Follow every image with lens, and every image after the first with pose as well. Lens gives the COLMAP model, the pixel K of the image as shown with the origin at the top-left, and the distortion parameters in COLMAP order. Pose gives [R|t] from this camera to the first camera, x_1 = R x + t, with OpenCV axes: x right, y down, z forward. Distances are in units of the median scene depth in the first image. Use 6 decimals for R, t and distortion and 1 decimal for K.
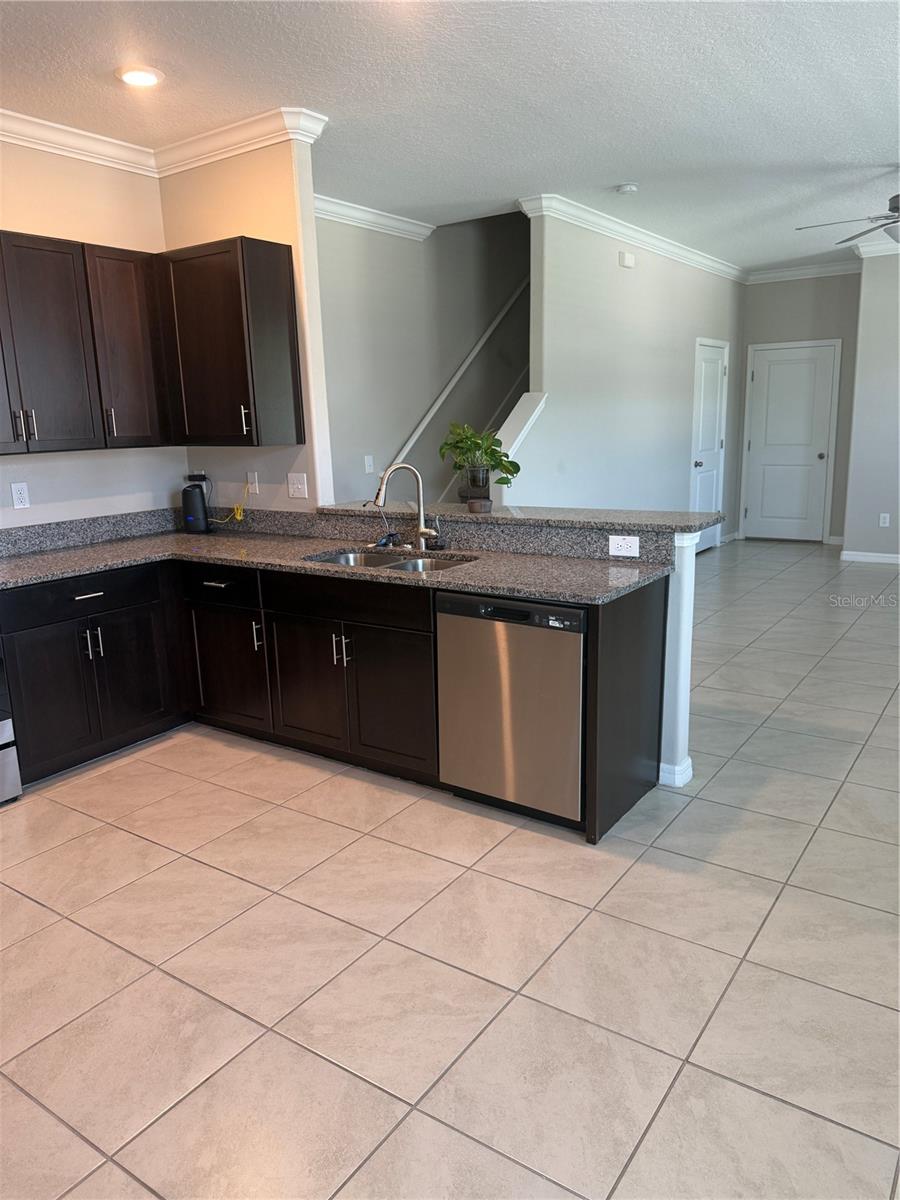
lens RADIAL K [[846.5, 0, 455.7], [0, 846.5, 595.2], [0, 0, 1]] dist [0.031396, -0.027570]
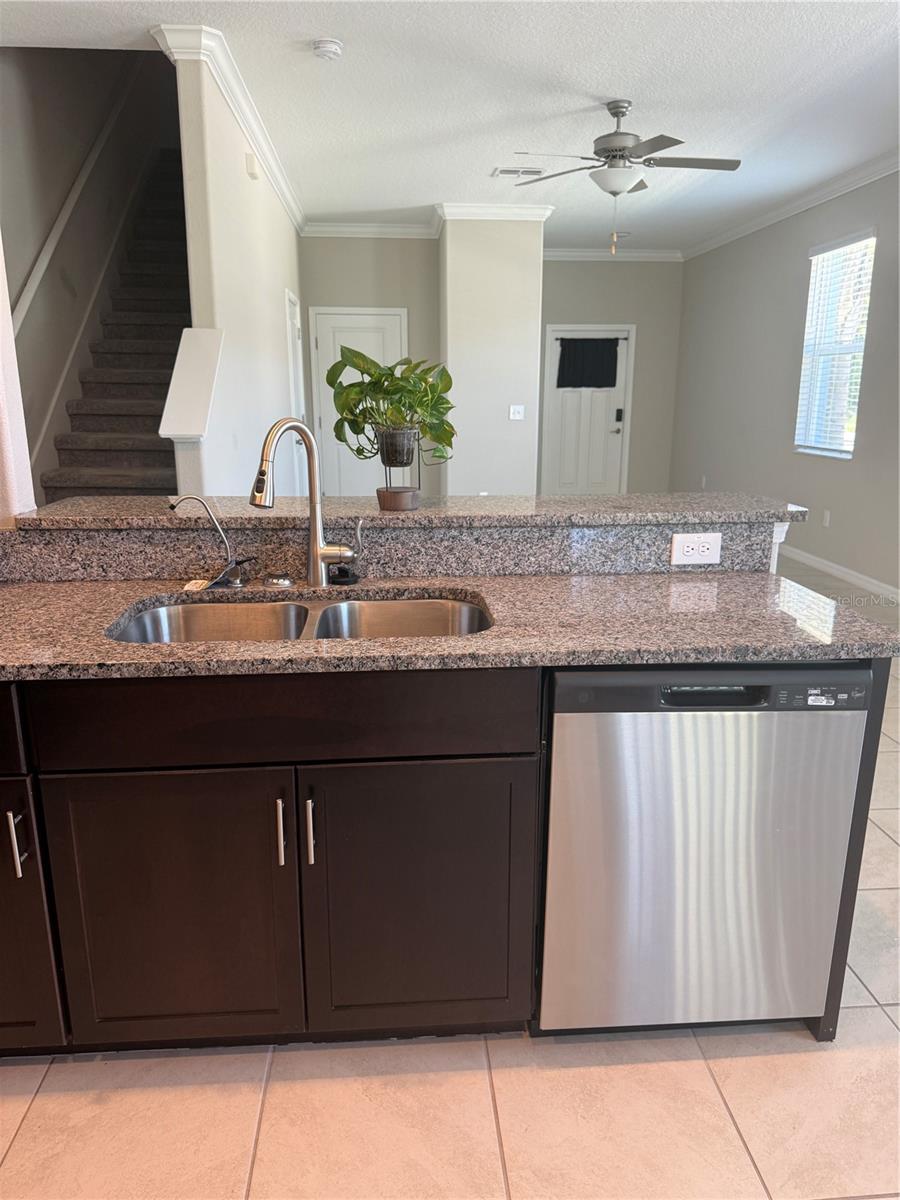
lens RADIAL K [[846.5, 0, 449.6], [0, 846.5, 594.1], [0, 0, 1]] dist [0.031396, -0.027570]
pose [[0.775733, -0.116196, 0.620272, -0.320345], [0.105361, 0.992954, 0.054244, -0.071590], [-0.622204, 0.023274, 0.782509, 0.558647]]
